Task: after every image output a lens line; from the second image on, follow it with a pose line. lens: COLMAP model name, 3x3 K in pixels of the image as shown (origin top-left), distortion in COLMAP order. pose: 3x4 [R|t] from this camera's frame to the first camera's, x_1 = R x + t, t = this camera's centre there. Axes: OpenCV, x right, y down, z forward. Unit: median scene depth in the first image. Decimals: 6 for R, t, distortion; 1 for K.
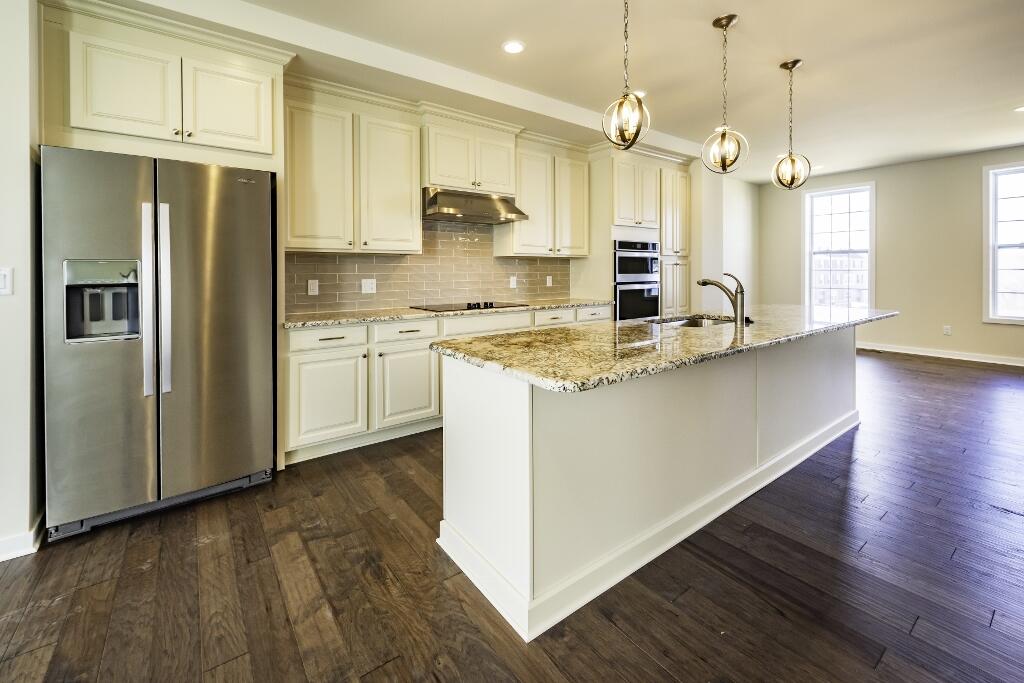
lens RADIAL K [[409.8, 0, 489.2], [0, 409.8, 272.6], [0, 0, 1]] dist [0.001606, -0.000120]
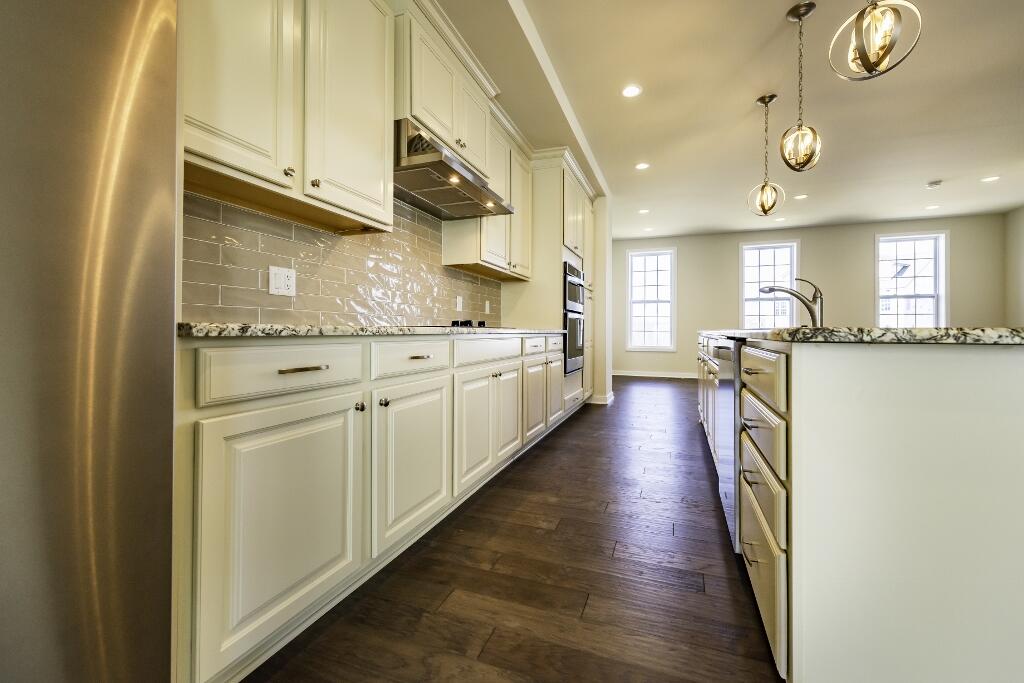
lens RADIAL K [[409.8, 0, 515.1], [0, 409.8, 328.7], [0, 0, 1]] dist [0.001606, -0.000120]
pose [[0.823144, 0.015052, 0.567633, -0.335600], [-0.007453, 0.999849, -0.015704, 0.094973], [-0.567783, 0.008696, 0.823132, 0.408783]]
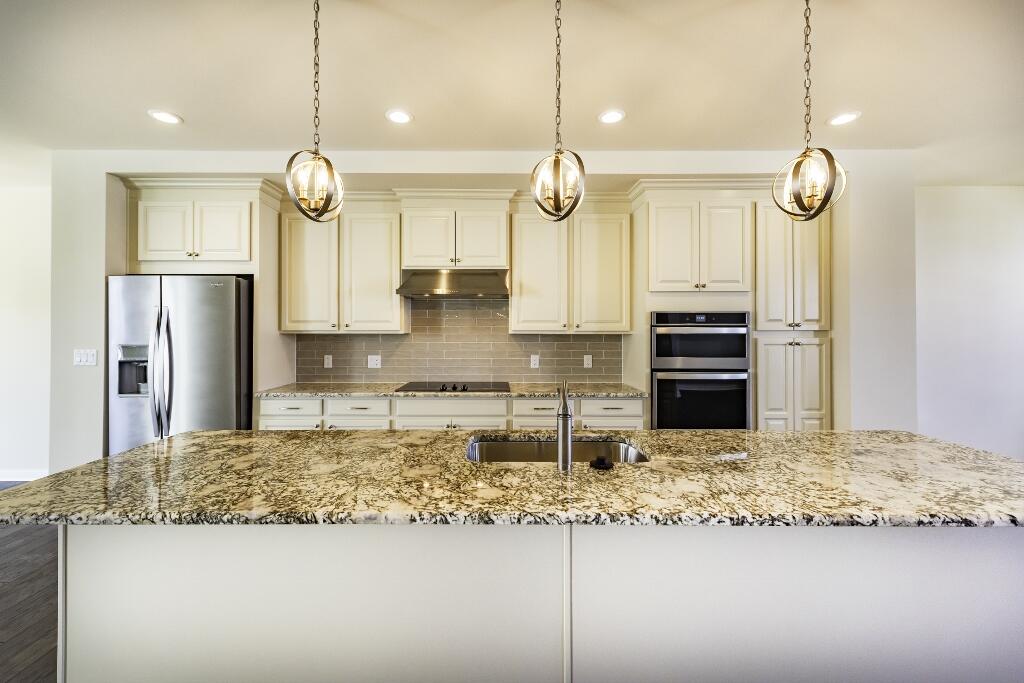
lens RADIAL K [[384.2, 0, 503.6], [0, 384.2, 328.2], [0, 0, 1]] dist [0.010570, 0.000153]
pose [[0.822685, -0.000223, -0.568498, 0.580361], [-0.006439, 0.999932, -0.009711, -0.049677], [0.568462, 0.011650, 0.822627, 0.326207]]
